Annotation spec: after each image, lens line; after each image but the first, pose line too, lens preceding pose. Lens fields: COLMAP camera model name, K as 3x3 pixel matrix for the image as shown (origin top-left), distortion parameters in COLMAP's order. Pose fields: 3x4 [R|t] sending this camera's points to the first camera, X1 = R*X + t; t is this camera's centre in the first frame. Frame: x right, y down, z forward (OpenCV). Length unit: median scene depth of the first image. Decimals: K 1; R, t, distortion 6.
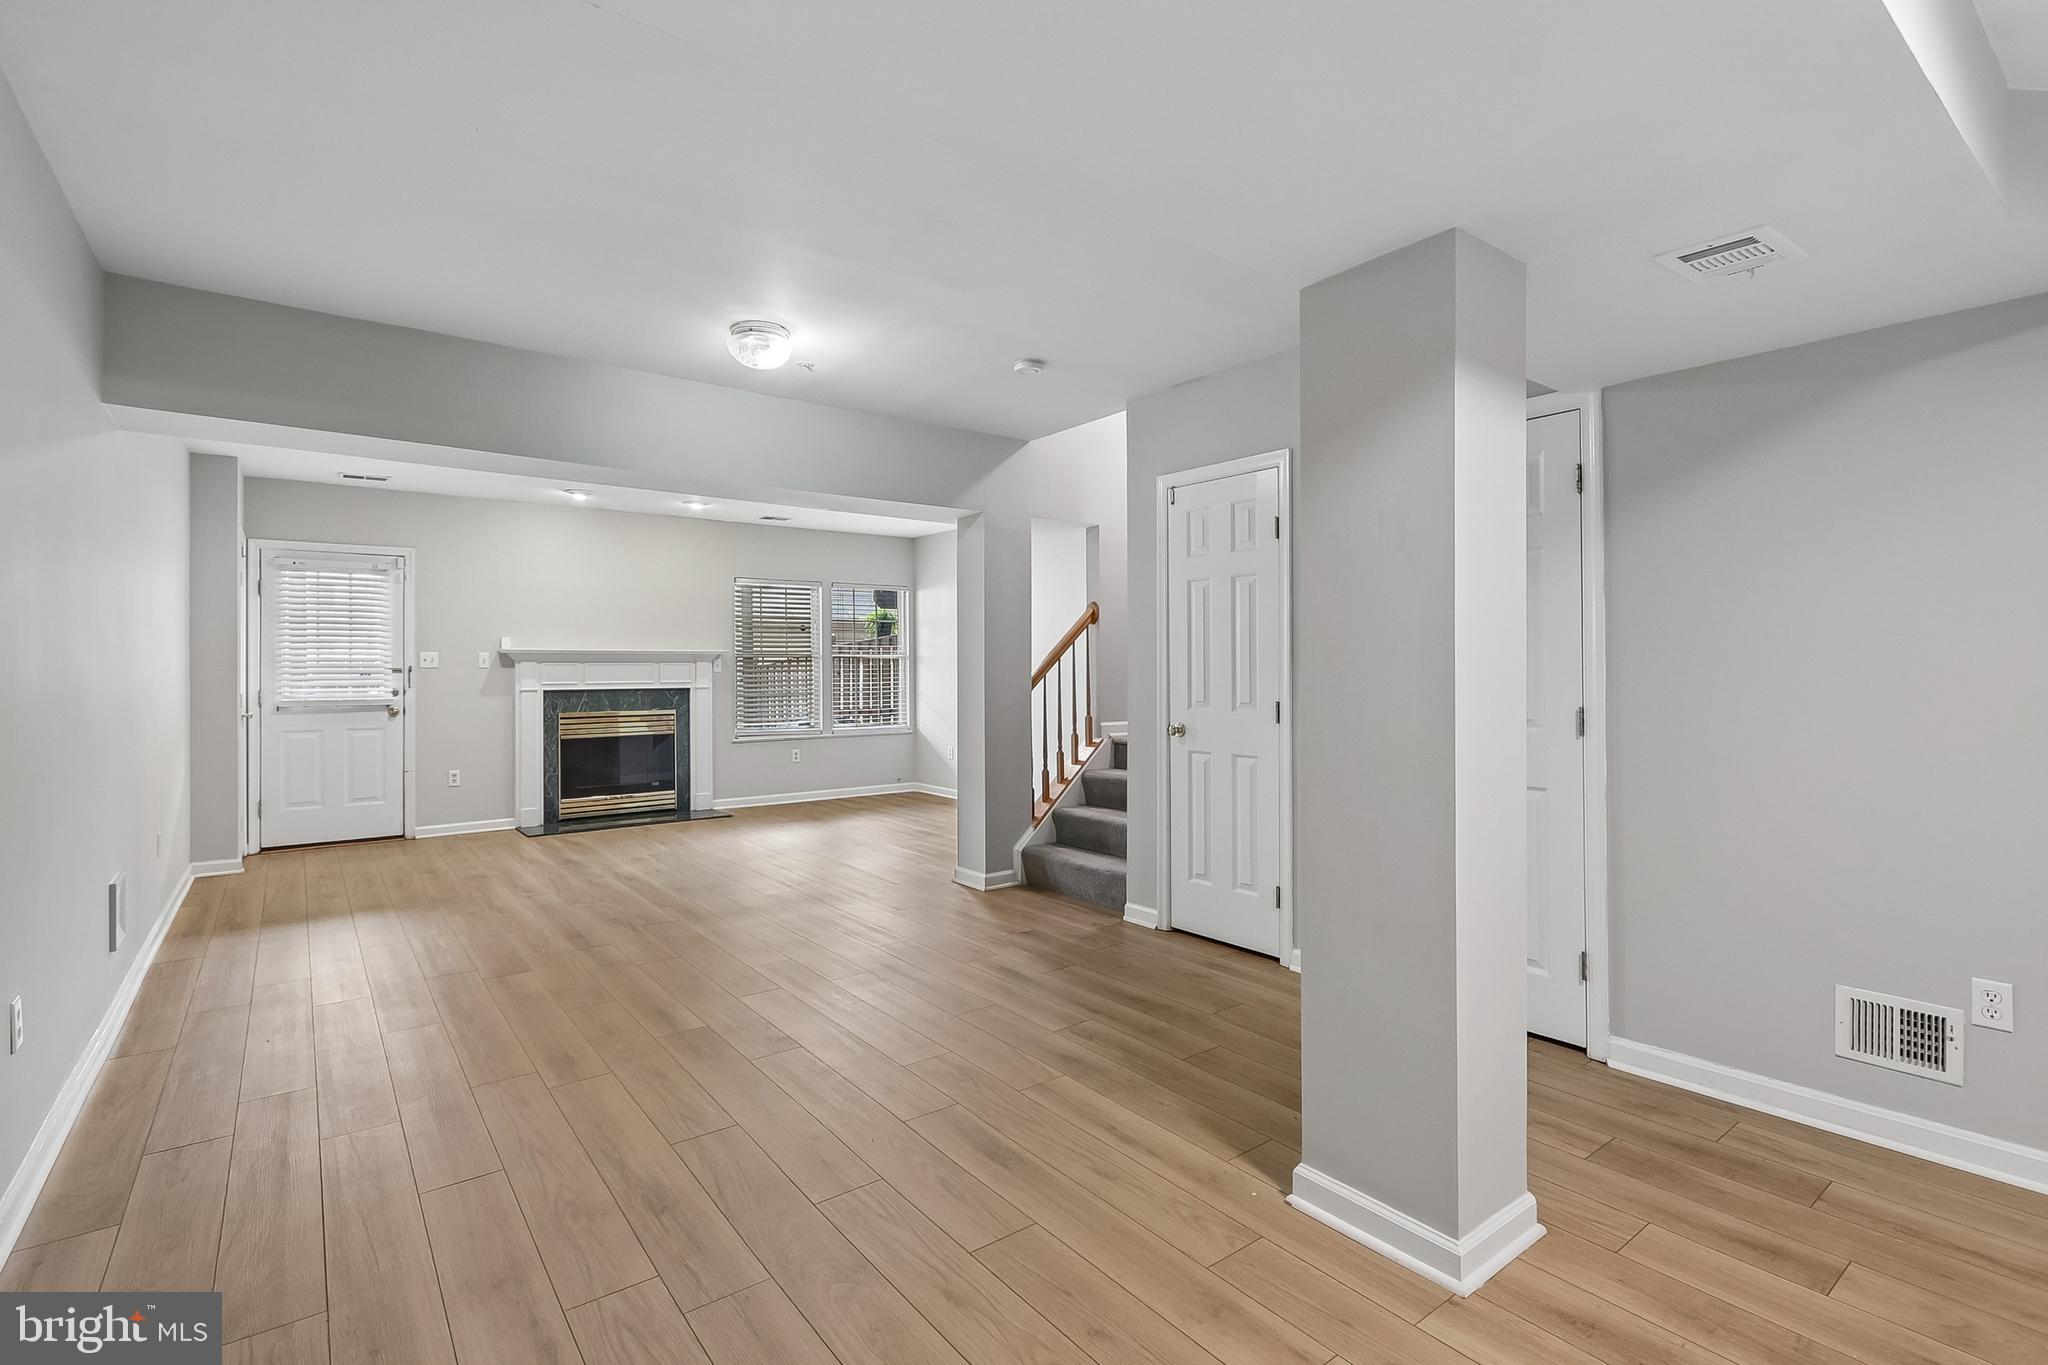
lens RADIAL K [[939.9, 0, 1009.0], [0, 939.9, 673.2], [0, 0, 1]] dist [-0.000692, -0.000084]
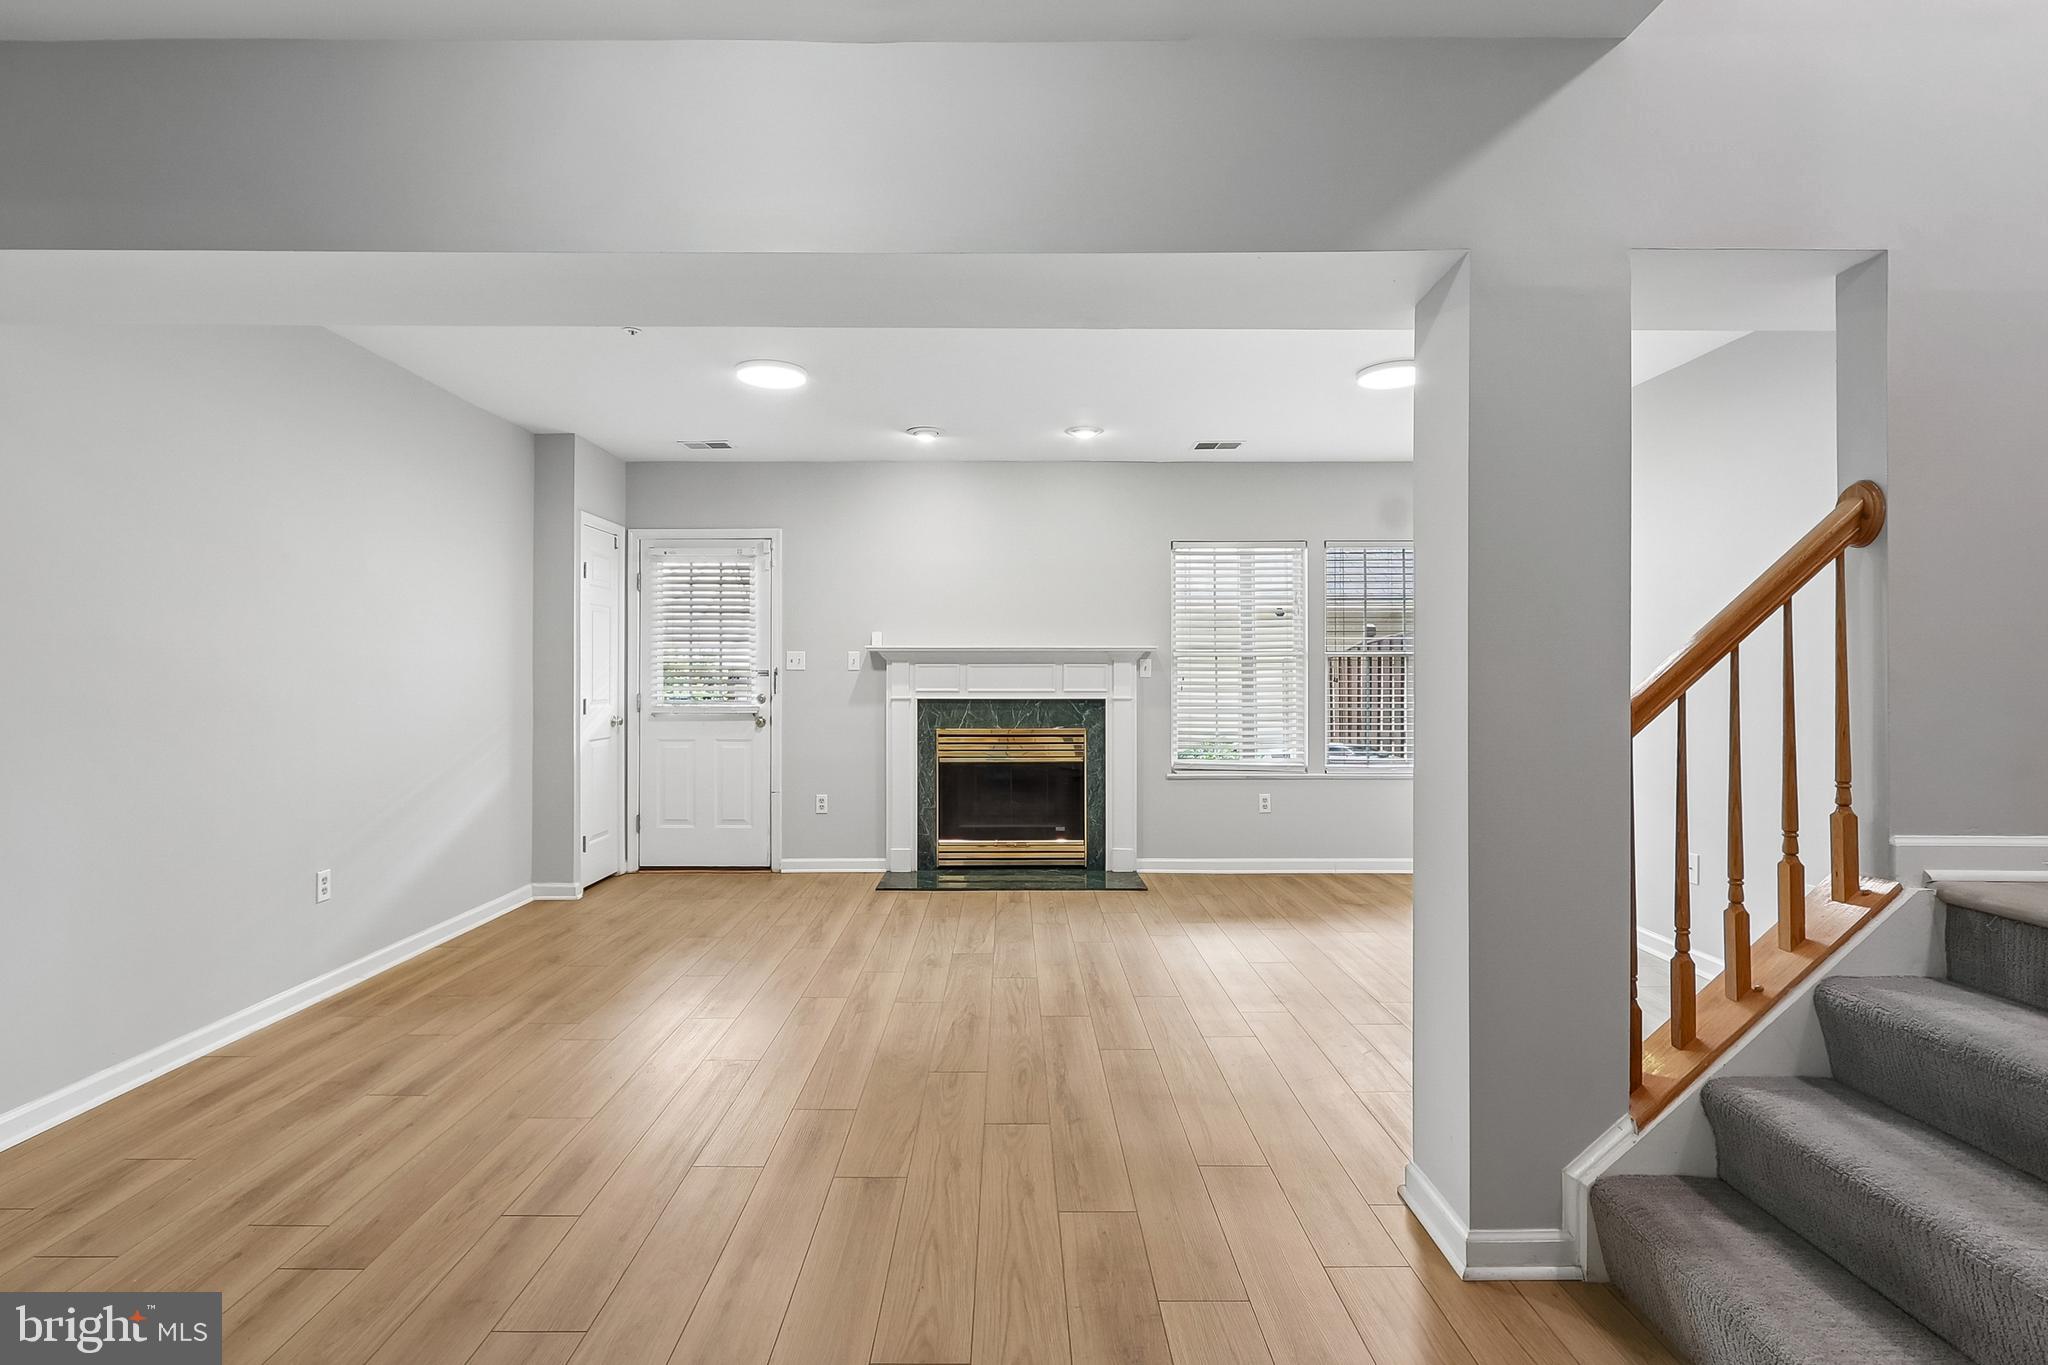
lens RADIAL K [[939.9, 0, 1009.0], [0, 939.9, 673.2], [0, 0, 1]] dist [-0.000692, -0.000084]
pose [[0.797786, 0.004282, -0.602925, 0.040187], [-0.006705, 0.999976, -0.001770, -0.002786], [0.602903, 0.005455, 0.797796, 0.453467]]
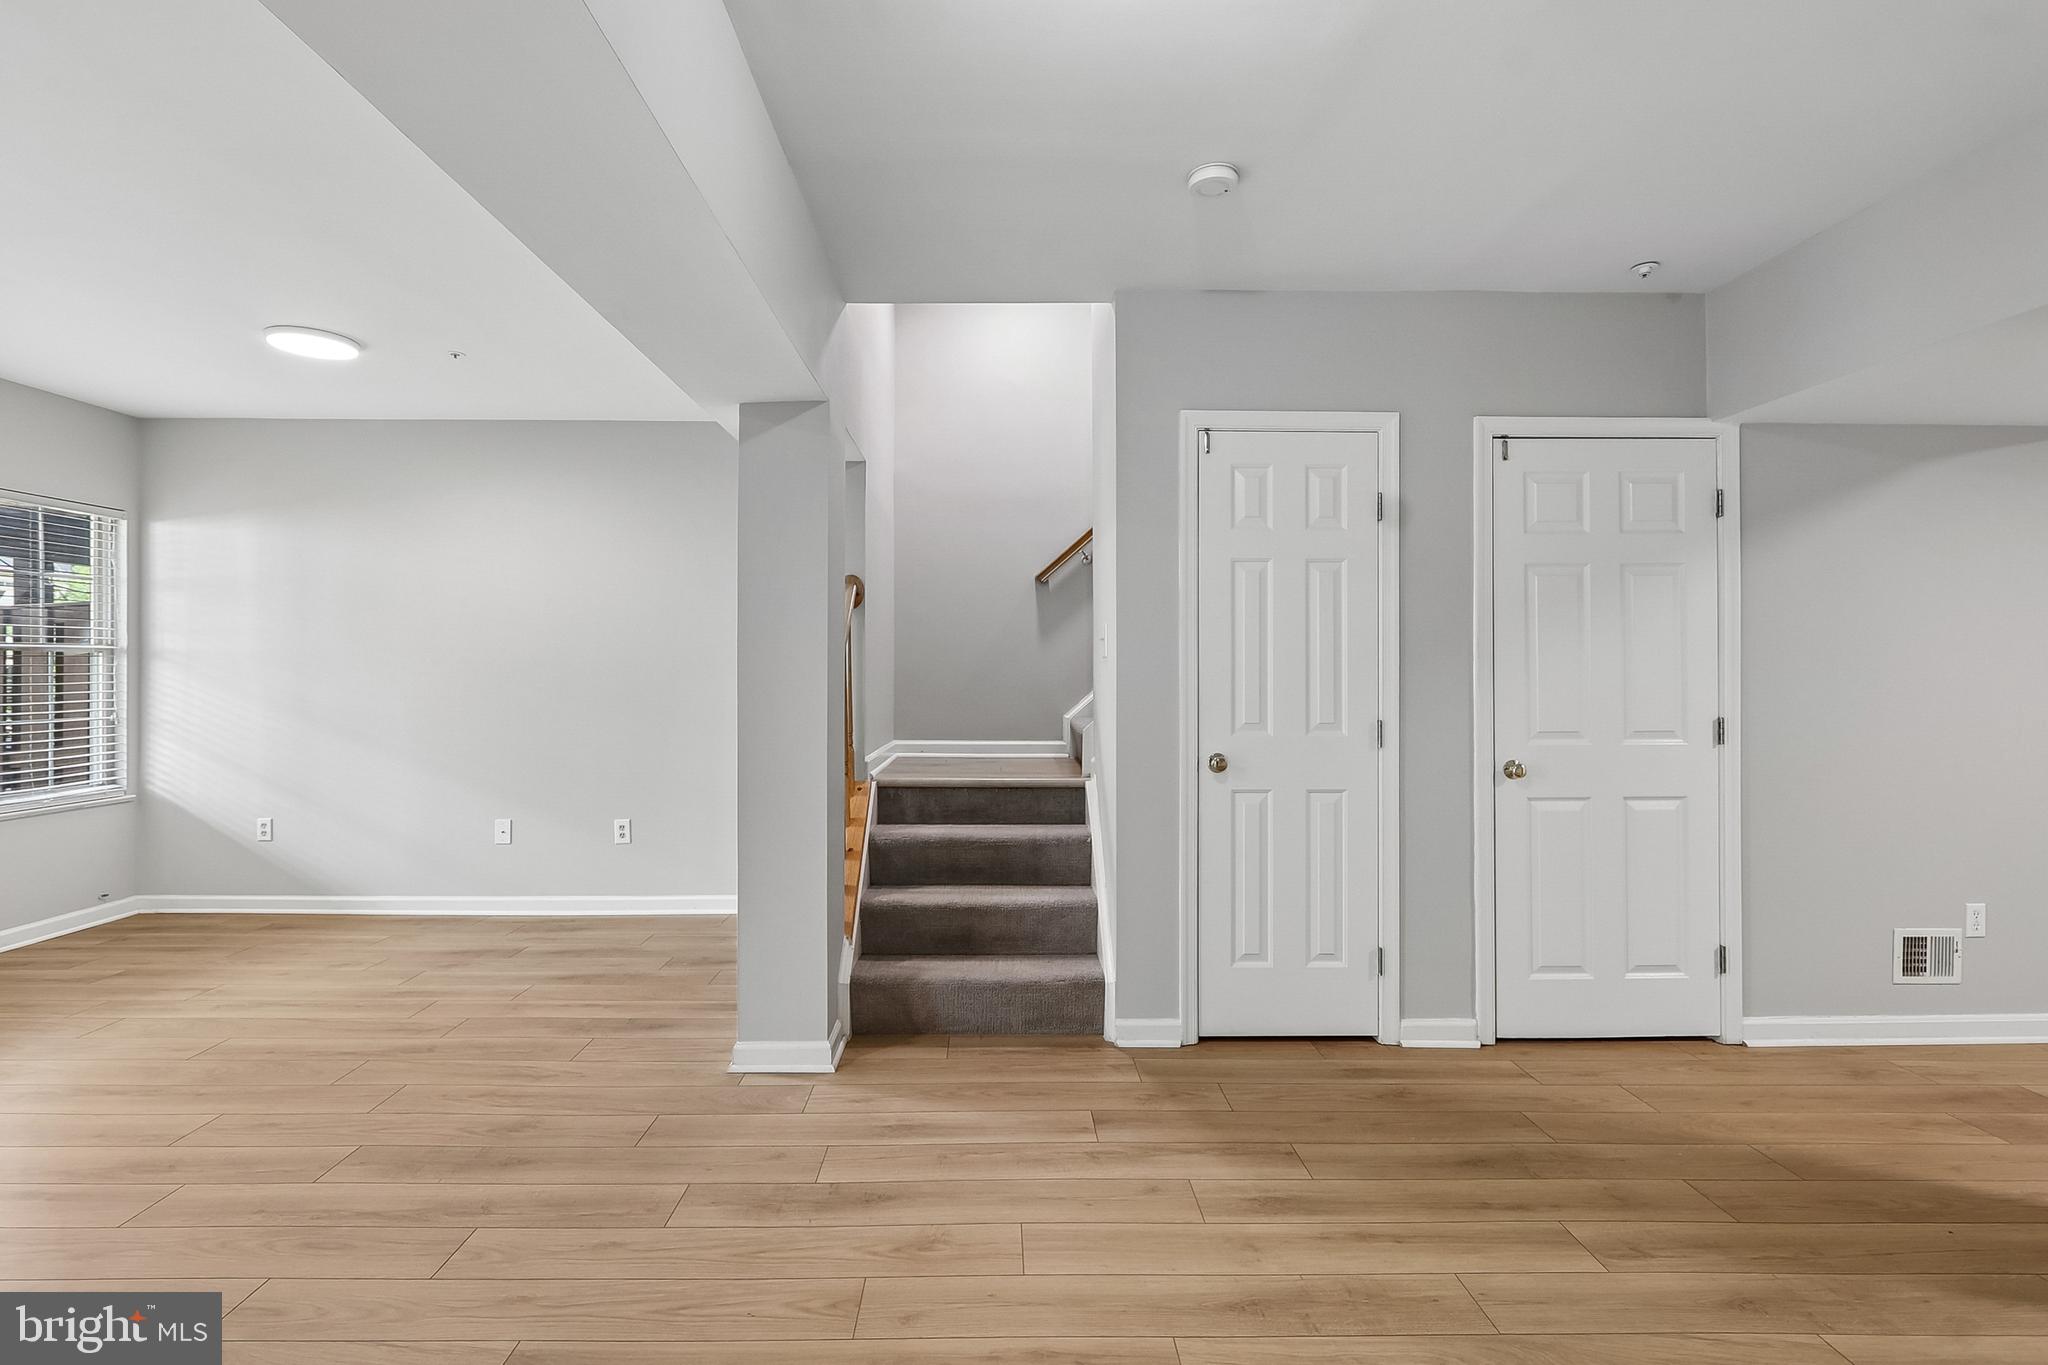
lens RADIAL K [[939.9, 0, 1009.0], [0, 939.9, 673.2], [0, 0, 1]] dist [-0.000692, -0.000084]
pose [[0.596966, 0.000698, 0.802266, -0.317413], [-0.000177, 1.000000, -0.000738, -0.005951], [-0.802267, 0.000299, 0.596966, 0.438561]]
